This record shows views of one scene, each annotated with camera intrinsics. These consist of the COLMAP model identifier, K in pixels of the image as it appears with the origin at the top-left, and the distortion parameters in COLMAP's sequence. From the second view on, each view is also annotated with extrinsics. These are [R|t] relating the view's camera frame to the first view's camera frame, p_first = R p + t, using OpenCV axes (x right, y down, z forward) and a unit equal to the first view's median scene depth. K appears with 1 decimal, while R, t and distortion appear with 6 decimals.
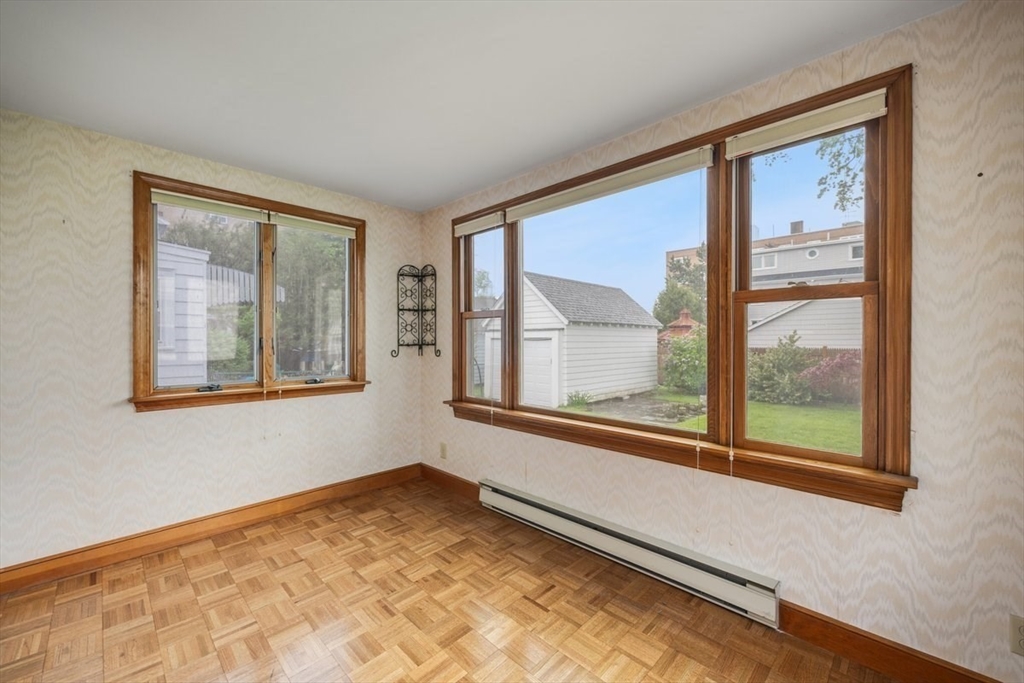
lens RADIAL K [[409.5, 0, 512.0], [0, 409.5, 341.5], [0, 0, 1]] dist [-0.017468, 0.000106]
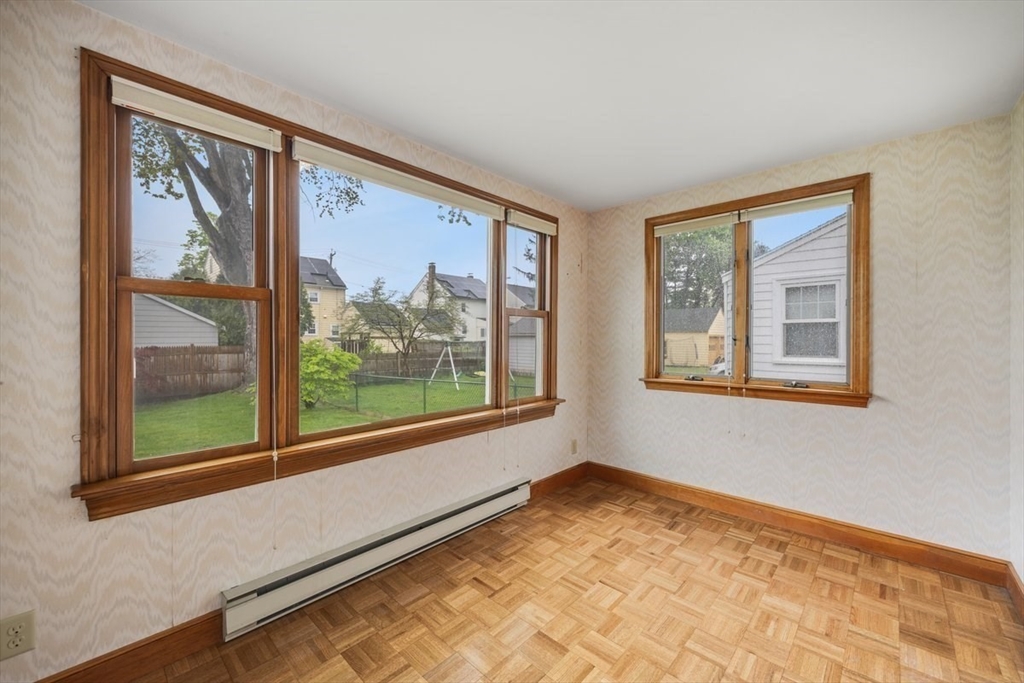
lens RADIAL K [[414.1, 0, 511.1], [0, 414.1, 339.2], [0, 0, 1]] dist [-0.001317, -0.000049]
pose [[-0.042921, -0.000637, 0.999078, -0.910054], [0.002484, 0.999997, 0.000745, -0.002681], [-0.999075, 0.002514, -0.042920, 0.916604]]
